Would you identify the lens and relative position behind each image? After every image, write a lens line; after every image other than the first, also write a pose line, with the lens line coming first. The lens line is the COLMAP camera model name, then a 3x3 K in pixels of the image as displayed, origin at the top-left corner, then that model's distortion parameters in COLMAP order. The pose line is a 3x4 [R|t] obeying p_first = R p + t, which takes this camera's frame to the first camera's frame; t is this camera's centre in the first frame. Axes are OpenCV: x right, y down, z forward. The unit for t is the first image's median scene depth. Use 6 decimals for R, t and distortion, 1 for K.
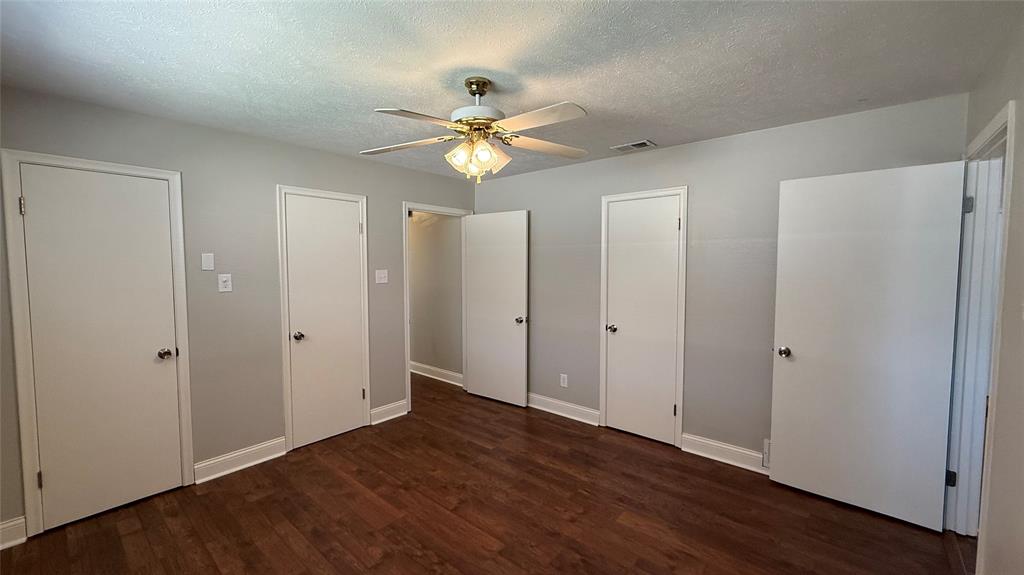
lens RADIAL K [[406.2, 0, 509.1], [0, 406.2, 287.9], [0, 0, 1]] dist [0.002170, 0.000183]
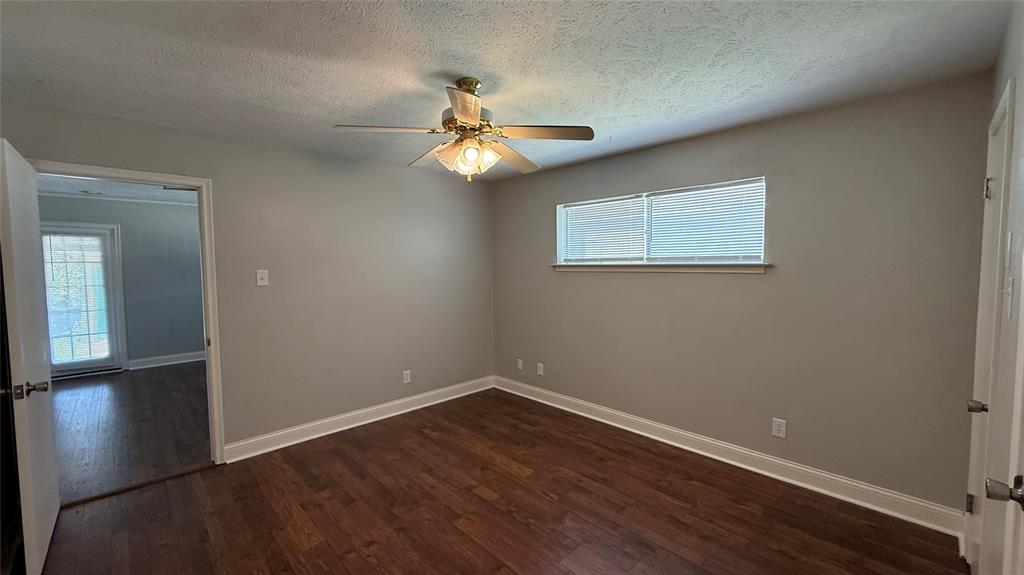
lens RADIAL K [[406.2, 0, 509.1], [0, 406.2, 287.9], [0, 0, 1]] dist [0.002170, 0.000183]
pose [[-0.995693, 0.002409, 0.092685, -0.254899], [0.013306, 0.993028, 0.117124, -0.103487], [-0.091757, 0.117853, -0.988783, 1.935718]]
